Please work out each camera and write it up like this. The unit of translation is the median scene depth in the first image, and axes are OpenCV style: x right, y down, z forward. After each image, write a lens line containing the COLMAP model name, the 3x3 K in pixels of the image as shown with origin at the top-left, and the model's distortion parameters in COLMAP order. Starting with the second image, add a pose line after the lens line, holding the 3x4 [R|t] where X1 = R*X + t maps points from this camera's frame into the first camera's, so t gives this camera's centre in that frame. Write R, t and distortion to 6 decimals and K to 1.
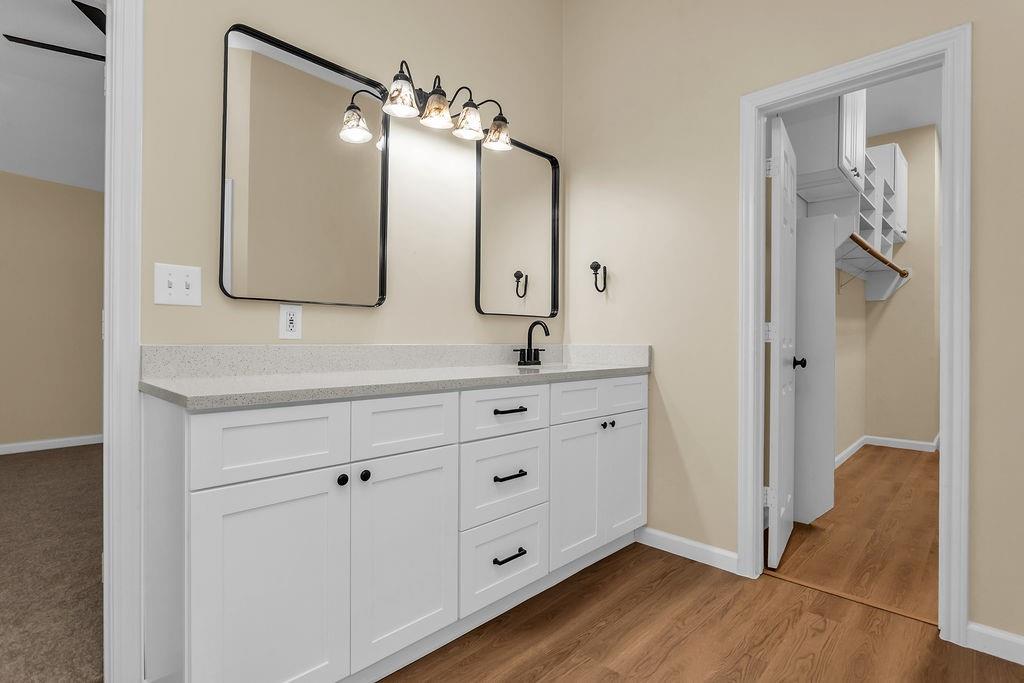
lens RADIAL K [[504.7, 0, 512.0], [0, 504.7, 341.5], [0, 0, 1]] dist [-0.000171, 0.000045]
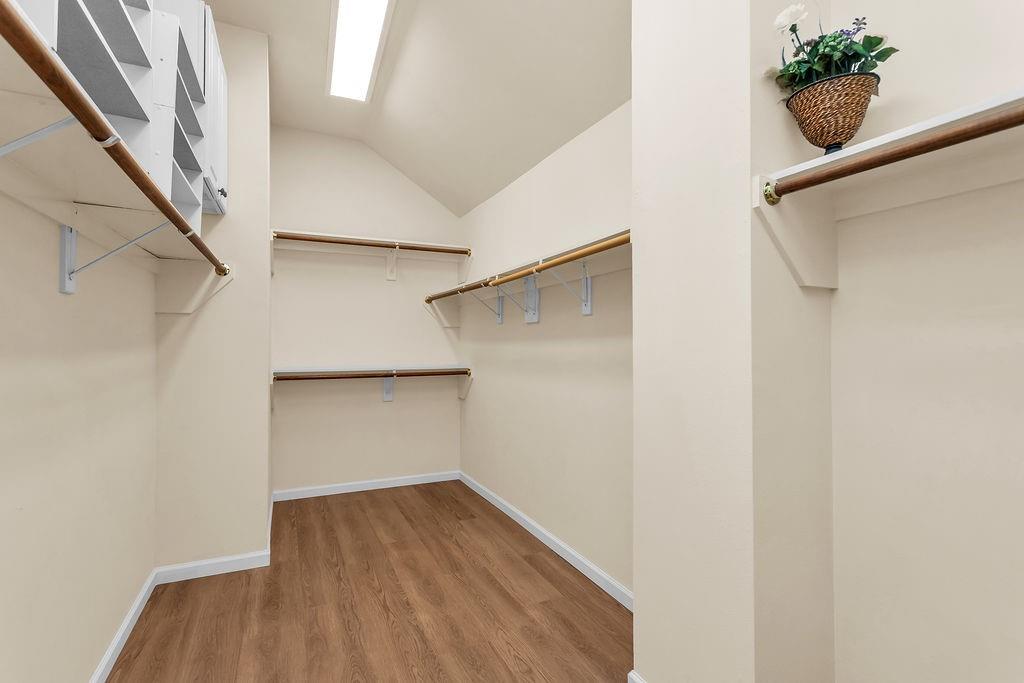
lens RADIAL K [[490.8, 0, 512.0], [0, 490.8, 341.5], [0, 0, 1]] dist [-0.001192, 0.002048]
pose [[0.365581, -0.000039, 0.930780, 0.372028], [0.005505, 0.999983, -0.002120, -0.048086], [-0.930763, 0.005899, 0.365575, 0.482284]]
